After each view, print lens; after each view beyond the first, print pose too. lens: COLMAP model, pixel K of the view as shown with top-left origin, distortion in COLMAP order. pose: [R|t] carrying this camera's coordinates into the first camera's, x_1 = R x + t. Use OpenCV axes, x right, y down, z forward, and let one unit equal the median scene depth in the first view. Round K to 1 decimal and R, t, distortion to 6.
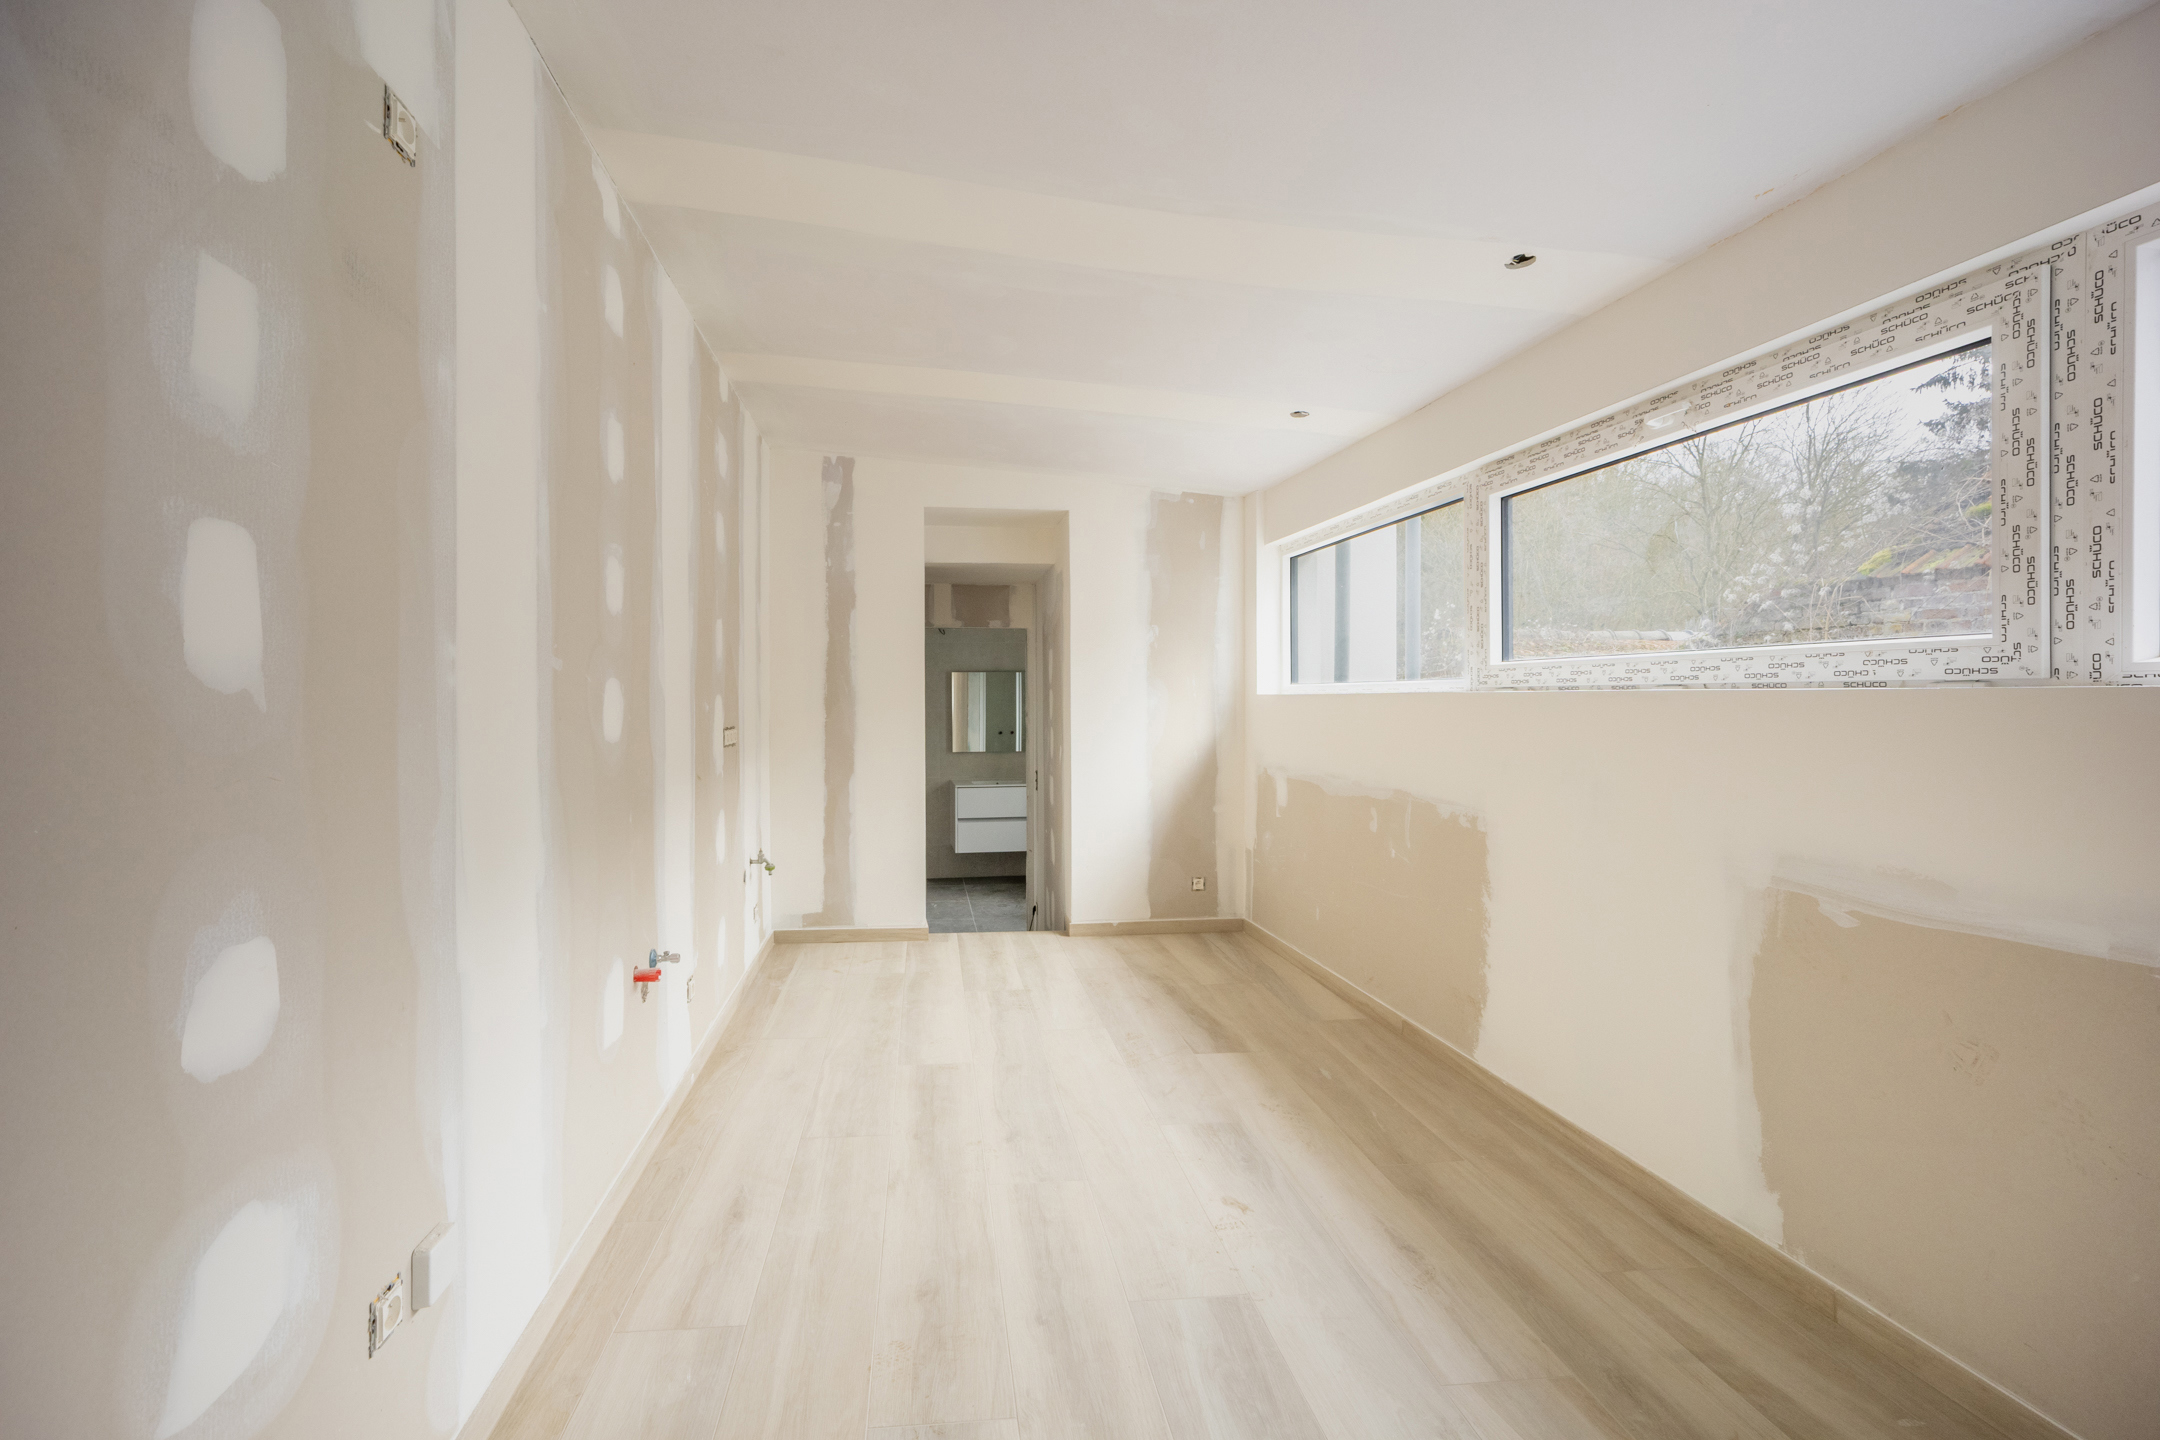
lens RADIAL K [[943.3, 0, 1075.7], [0, 943.3, 708.1], [0, 0, 1]] dist [-0.001143, 0.000116]
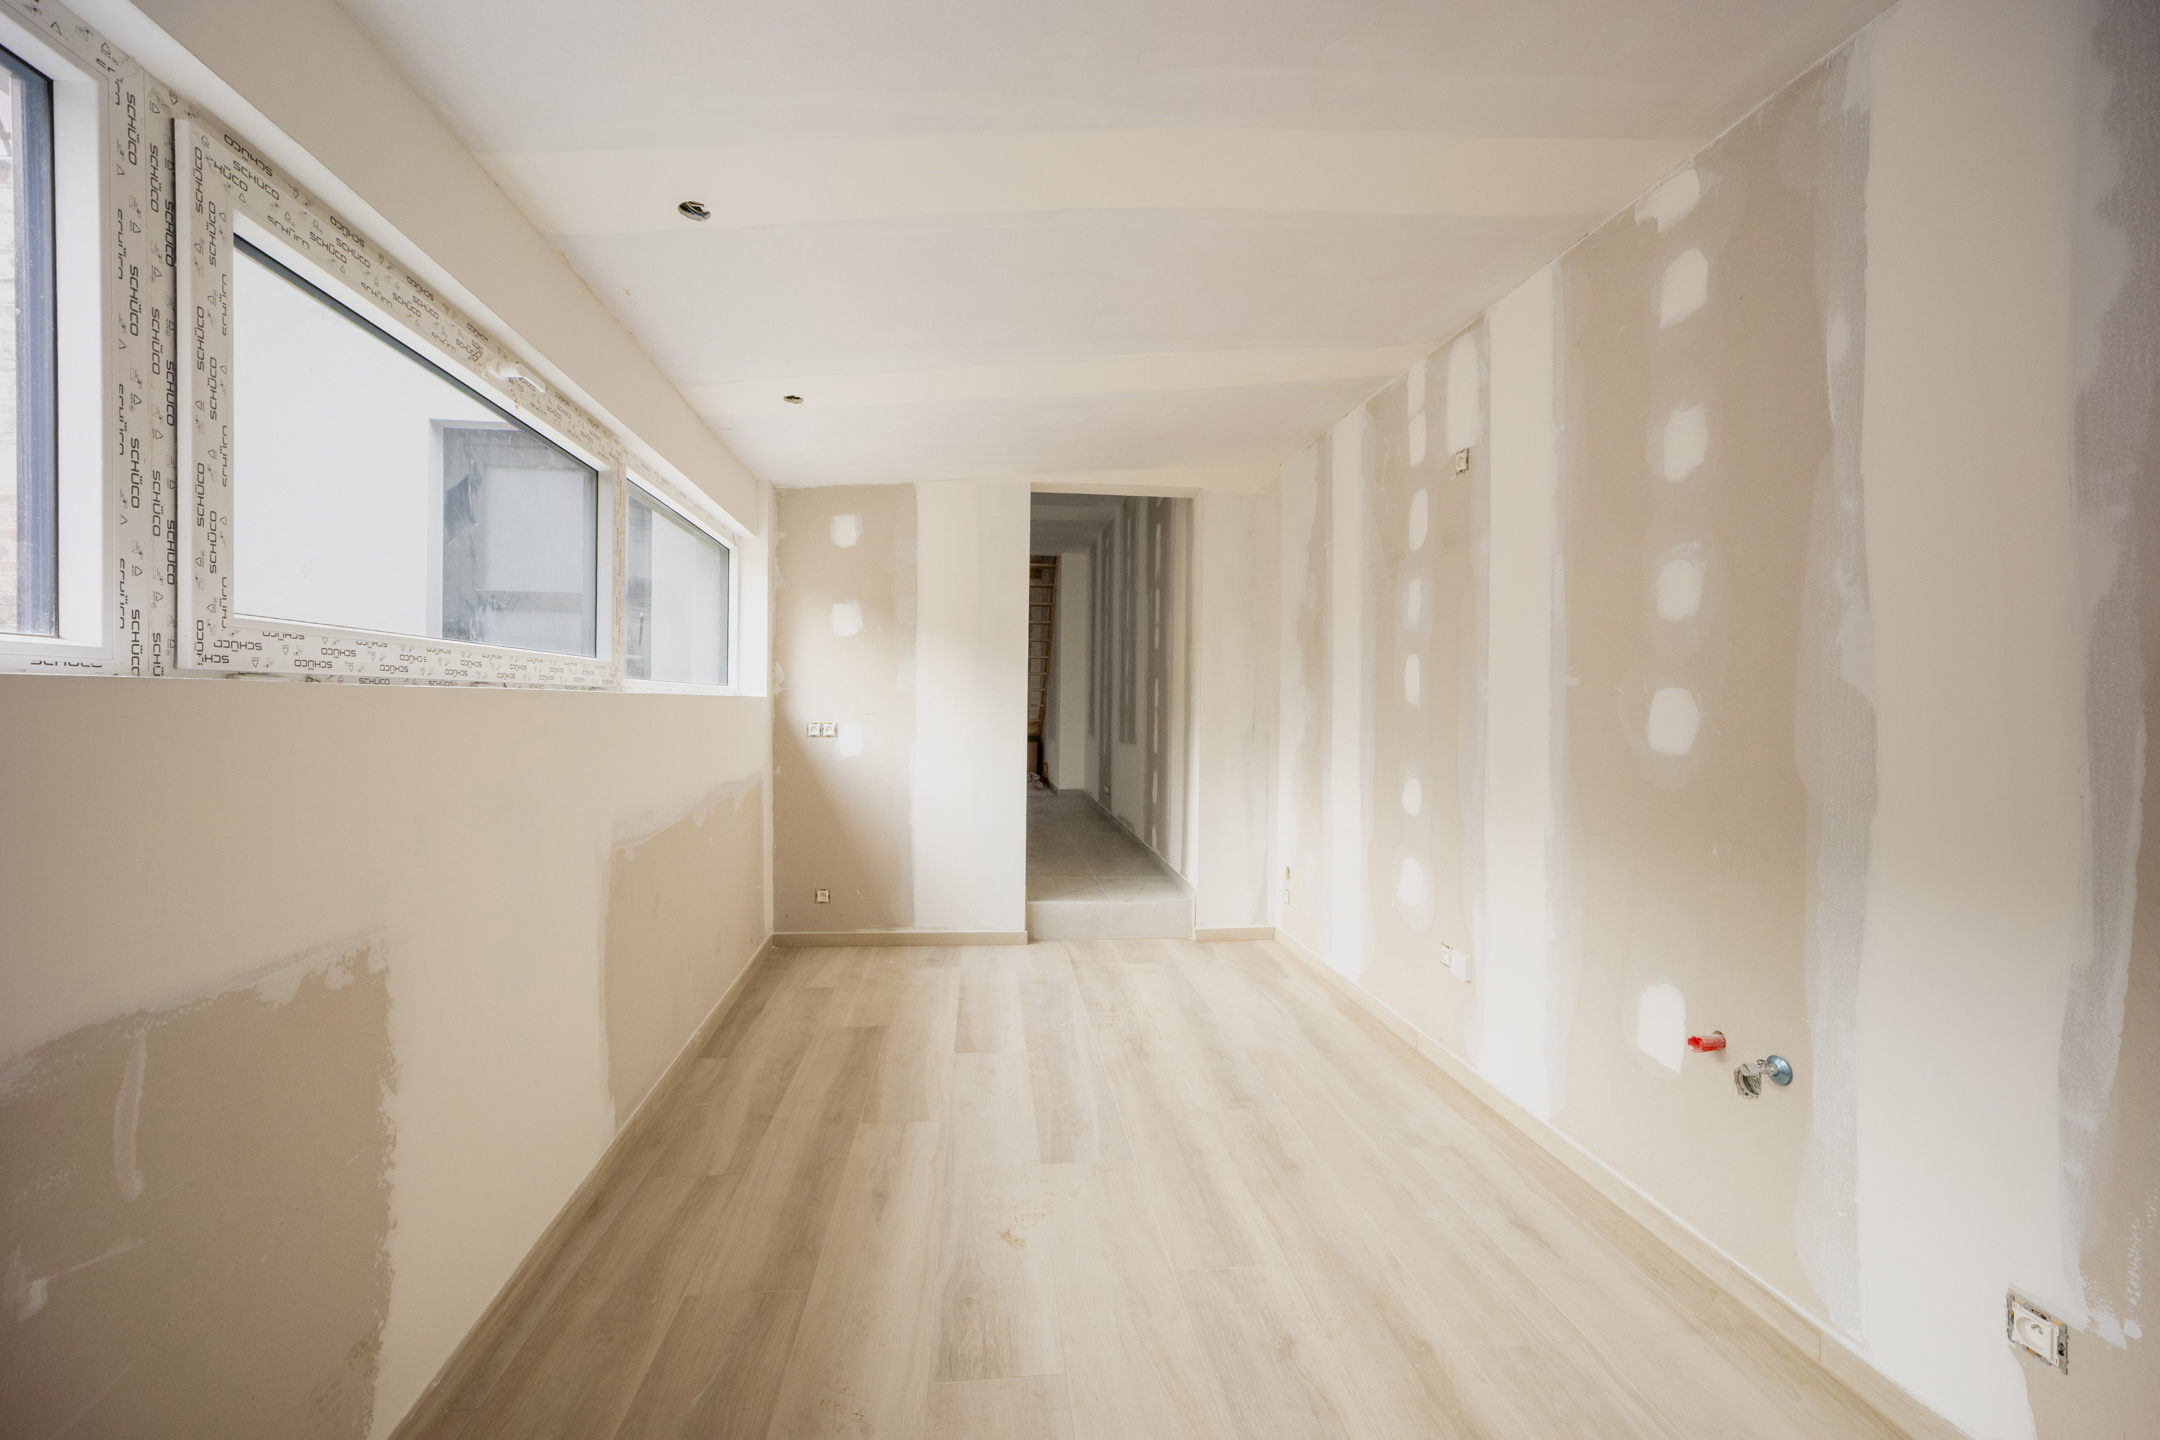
lens RADIAL K [[943.3, 0, 1075.7], [0, 943.3, 708.1], [0, 0, 1]] dist [-0.001143, 0.000116]
pose [[-0.998461, -0.008999, 0.054723, 0.058410], [-0.008097, 0.999828, 0.016682, -0.021105], [-0.054864, 0.016213, -0.998362, 1.886063]]
